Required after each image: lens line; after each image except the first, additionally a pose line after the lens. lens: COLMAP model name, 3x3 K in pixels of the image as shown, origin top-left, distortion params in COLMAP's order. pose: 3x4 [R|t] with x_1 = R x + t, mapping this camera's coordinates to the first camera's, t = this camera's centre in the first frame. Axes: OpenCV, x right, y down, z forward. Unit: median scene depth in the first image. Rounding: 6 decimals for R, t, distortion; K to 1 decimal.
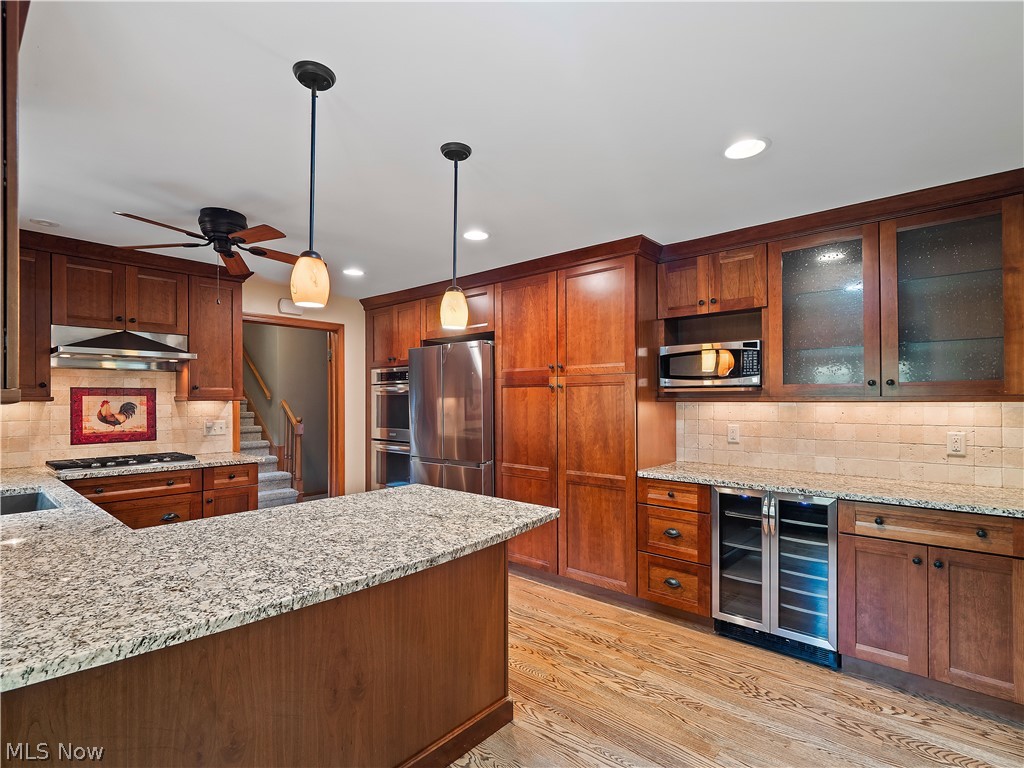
lens RADIAL K [[498.5, 0, 506.1], [0, 498.5, 397.3], [0, 0, 1]] dist [0.000639, -0.001262]
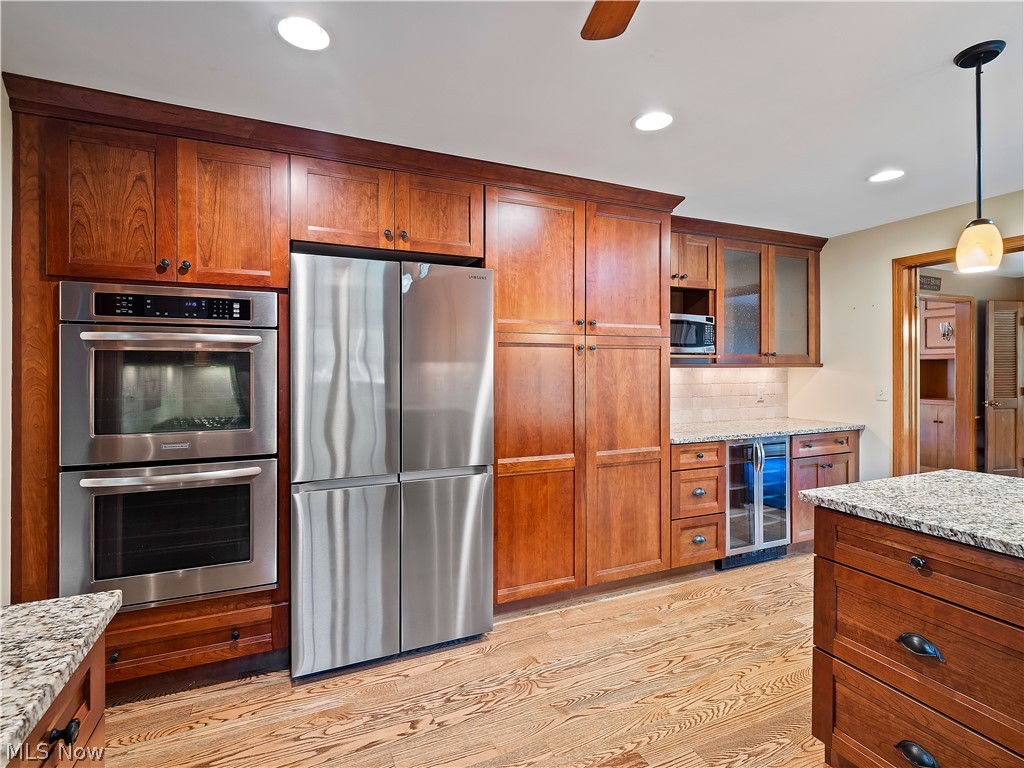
lens RADIAL K [[505.0, 0, 507.3], [0, 505.0, 370.5], [0, 0, 1]] dist [-0.001211, 0.000259]
pose [[0.422358, 0.000390, 0.906429, -0.713395], [-0.002625, 0.999996, 0.000793, 0.014501], [-0.906425, -0.002714, 0.422358, 0.820703]]
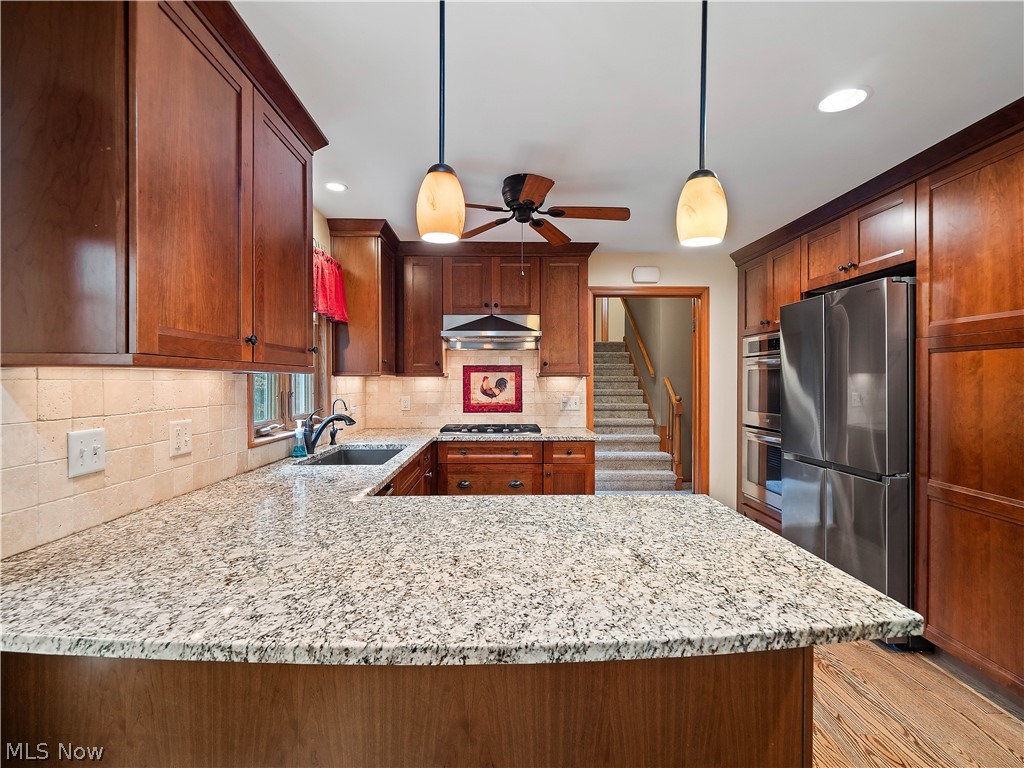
lens RADIAL K [[498.3, 0, 509.3], [0, 498.3, 384.2], [0, 0, 1]] dist [0.000368, -0.001267]
pose [[0.674714, 0.008270, -0.738033, 0.107198], [0.001500, 0.999920, 0.012576, 0.011145], [0.738078, -0.009593, 0.674647, 0.267276]]
